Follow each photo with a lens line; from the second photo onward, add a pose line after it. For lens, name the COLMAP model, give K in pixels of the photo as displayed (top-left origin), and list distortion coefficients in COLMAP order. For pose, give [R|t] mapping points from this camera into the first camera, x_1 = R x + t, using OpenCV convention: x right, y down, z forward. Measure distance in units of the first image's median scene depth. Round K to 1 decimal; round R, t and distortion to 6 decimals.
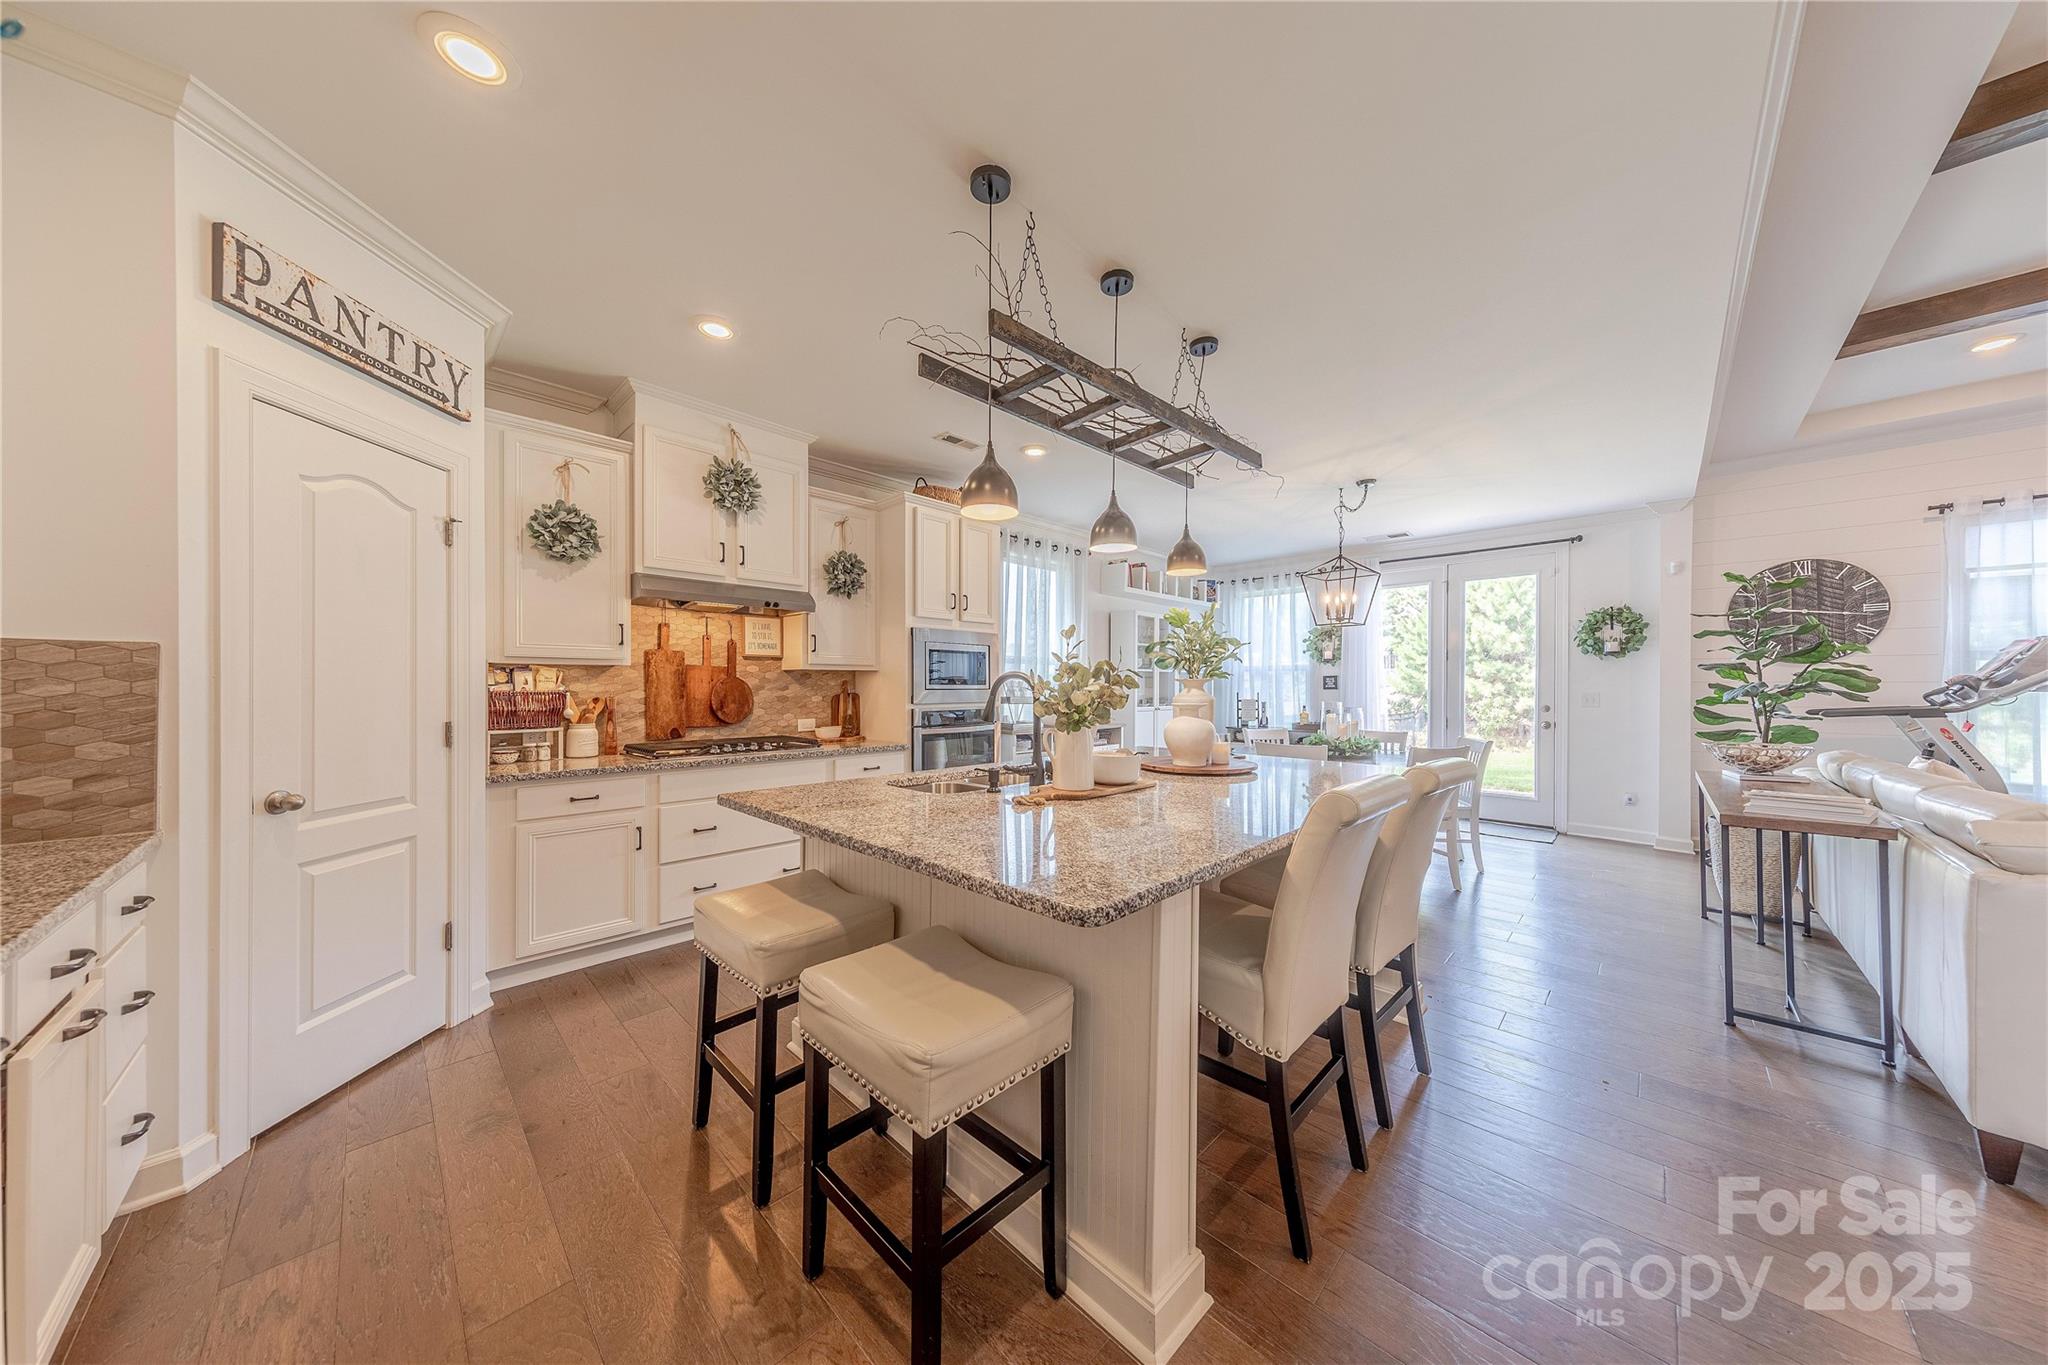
lens RADIAL K [[645.5, 0, 1025.6], [0, 645.5, 683.4], [0, 0, 1]] dist [0.001159, 0.000038]
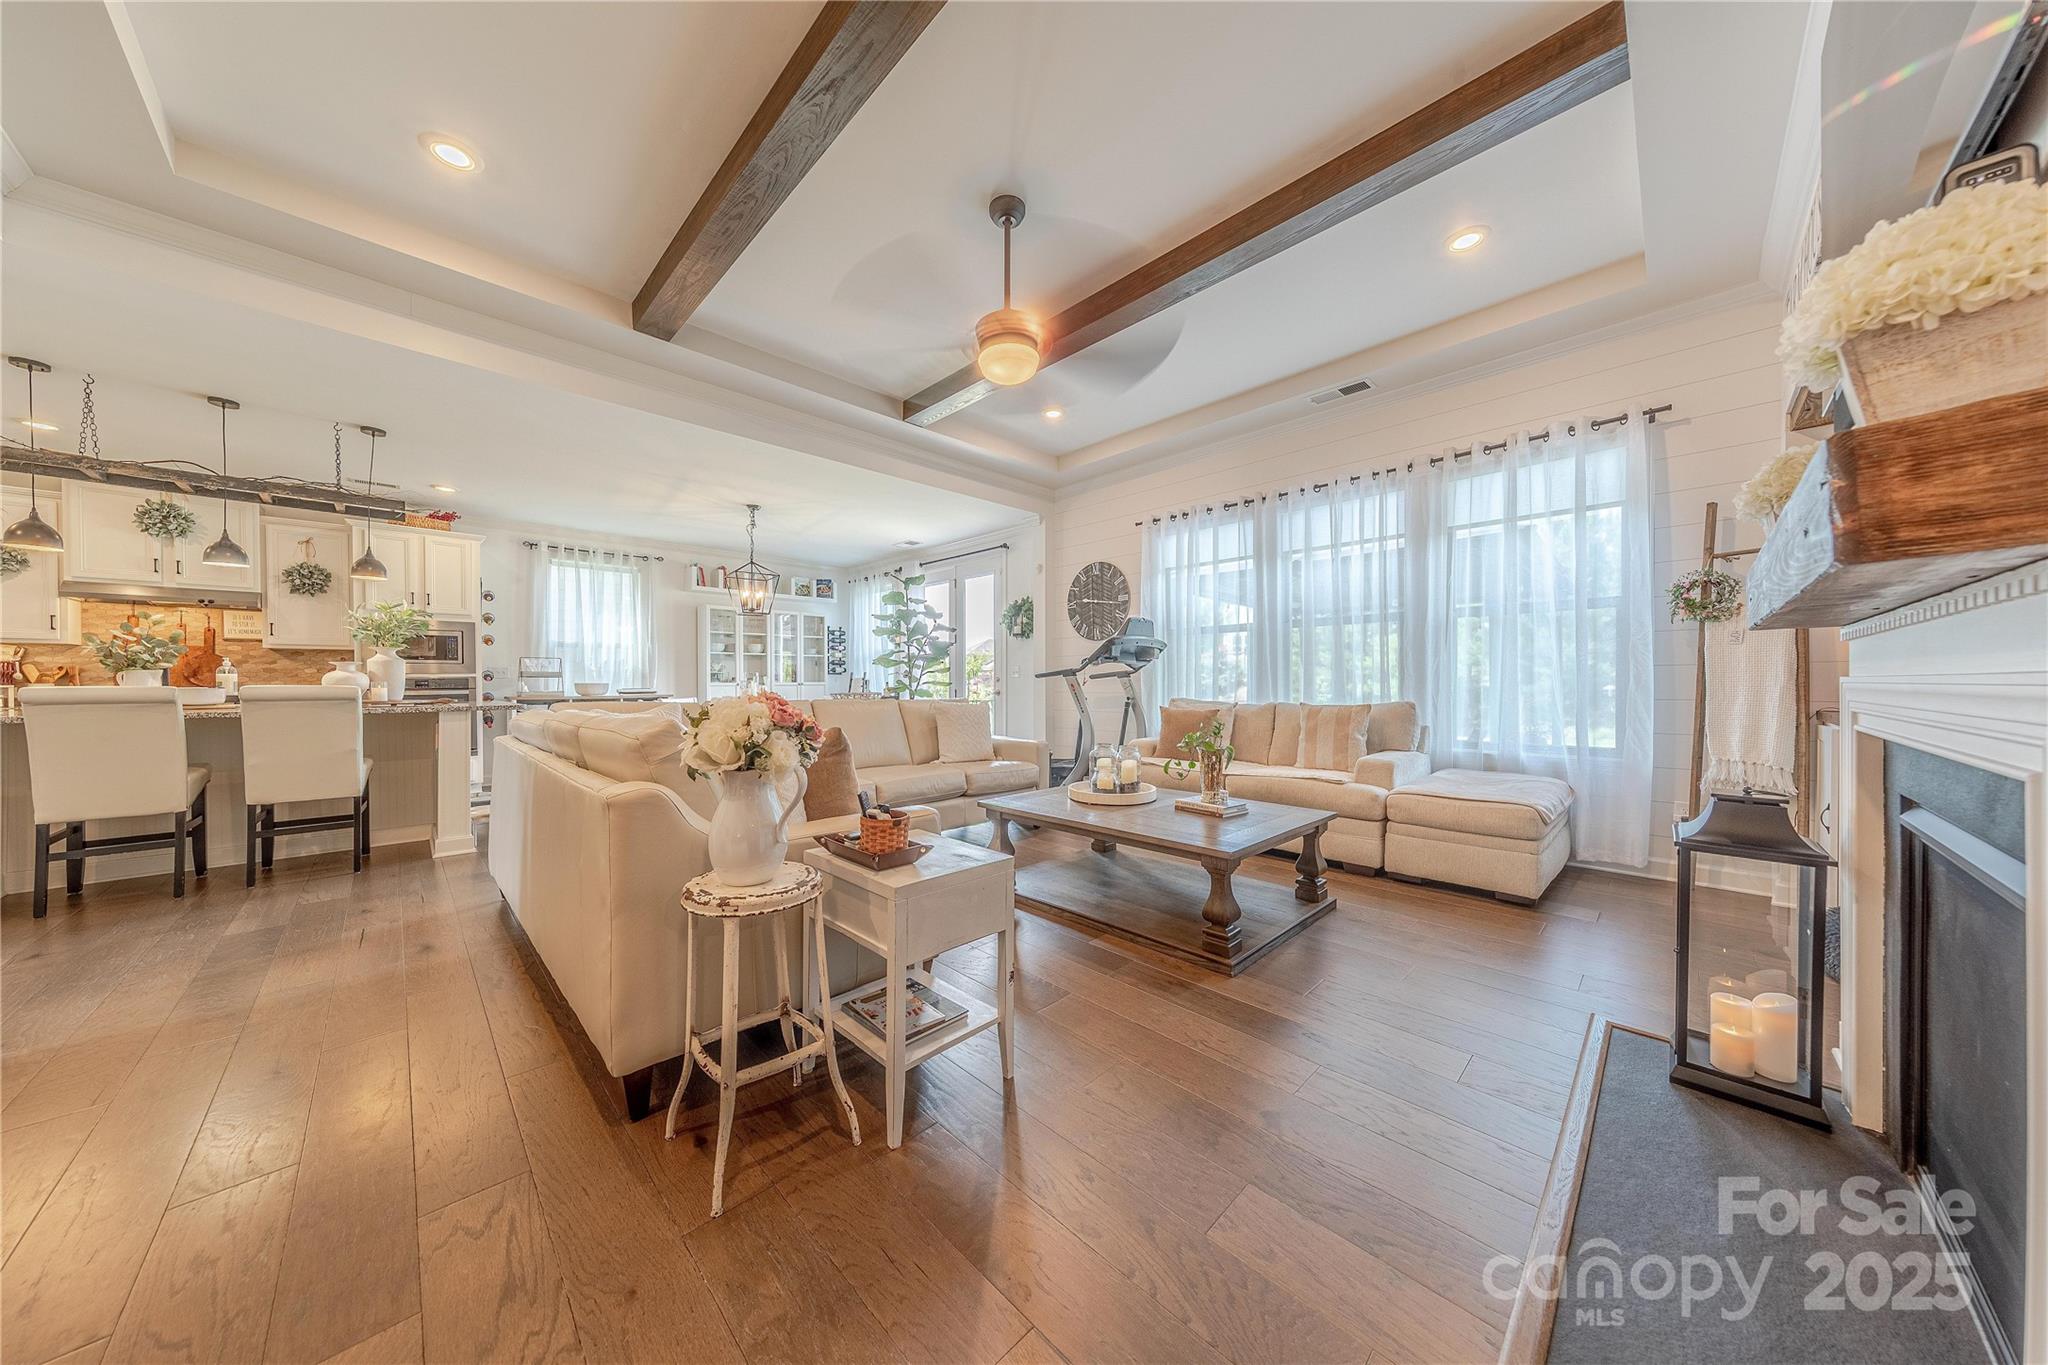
lens RADIAL K [[645.5, 0, 1022.3], [0, 645.5, 684.9], [0, 0, 1]] dist [0.001159, 0.000038]
pose [[0.999942, -0.008020, -0.007256, 1.072920], [0.008002, 0.999965, -0.002416, 0.061177], [0.007275, 0.002358, 0.999971, -0.317524]]
